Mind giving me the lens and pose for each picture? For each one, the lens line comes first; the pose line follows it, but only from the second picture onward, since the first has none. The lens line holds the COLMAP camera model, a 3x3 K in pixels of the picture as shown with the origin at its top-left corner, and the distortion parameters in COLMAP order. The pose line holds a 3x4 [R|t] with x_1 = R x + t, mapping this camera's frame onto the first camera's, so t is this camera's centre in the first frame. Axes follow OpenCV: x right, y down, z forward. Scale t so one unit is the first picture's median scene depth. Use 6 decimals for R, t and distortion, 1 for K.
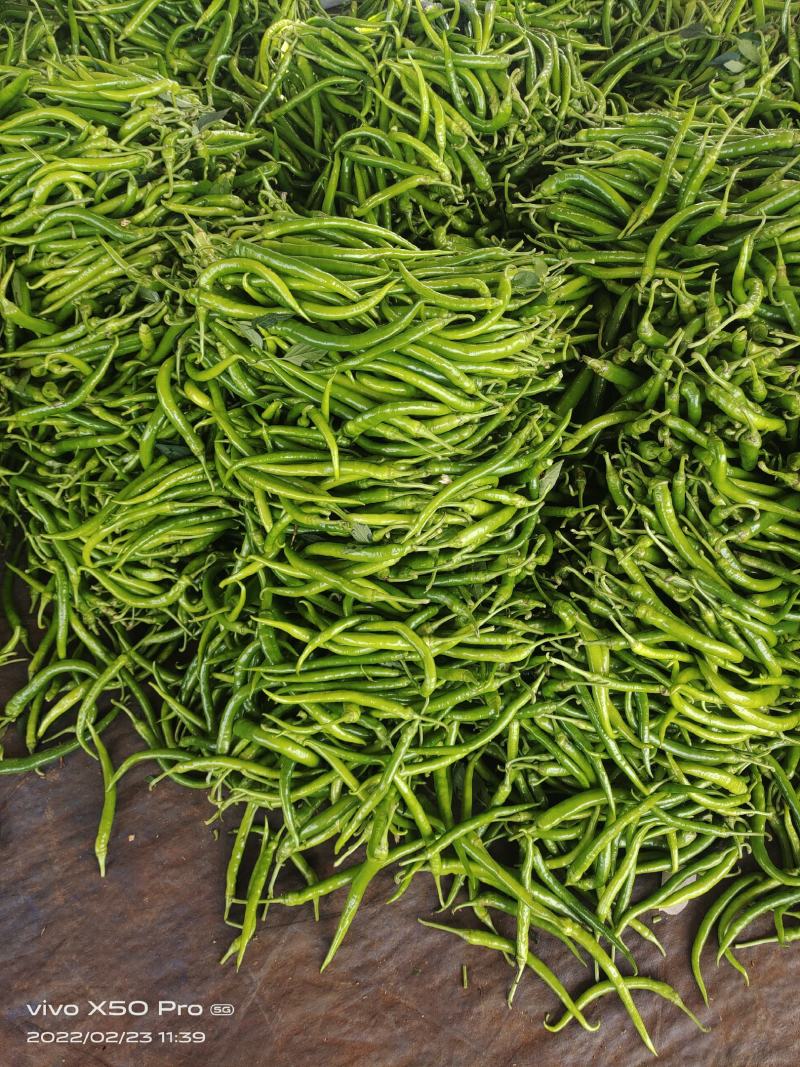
lens RADIAL K [[708.6, 0, 400.1], [0, 708.6, 566.7], [0, 0, 1]] dist [-0.004772, -0.037407]
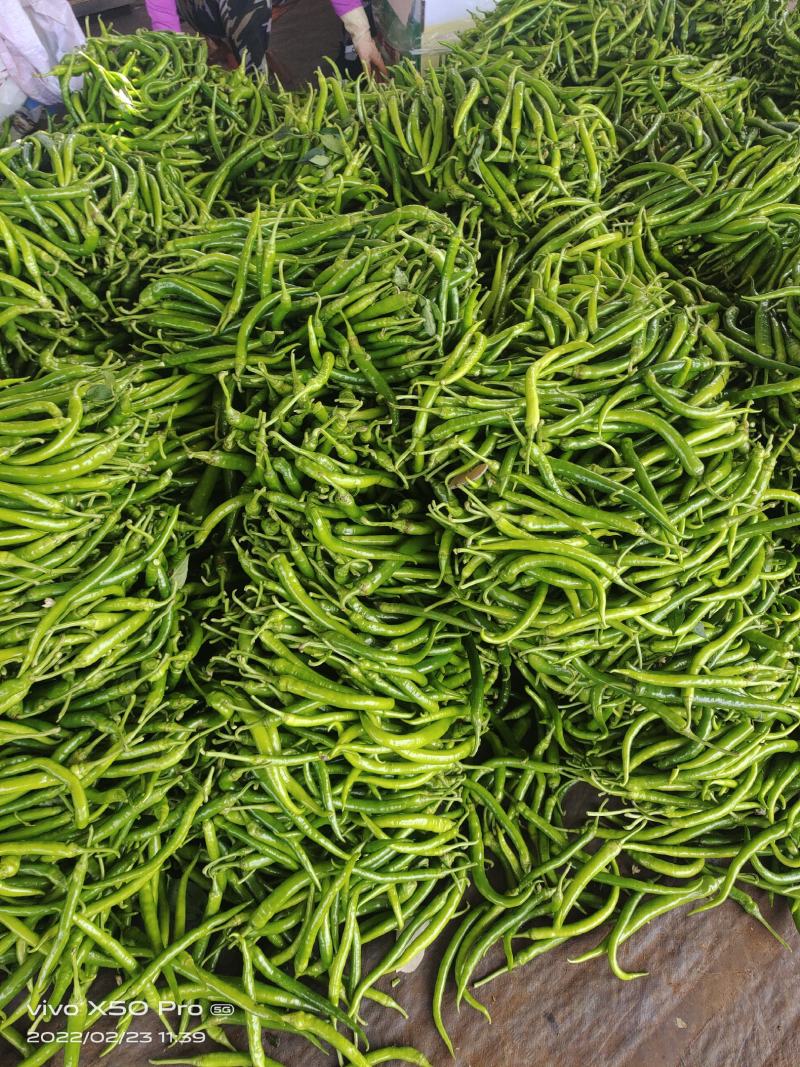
lens RADIAL K [[708.6, 0, 400.1], [0, 708.6, 566.7], [0, 0, 1]] dist [-0.004772, -0.037407]
pose [[0.955665, -0.218133, 0.197793, 0.312127], [0.237589, 0.968036, -0.080360, 0.019732], [-0.173942, 0.123791, 0.976944, -0.036959]]
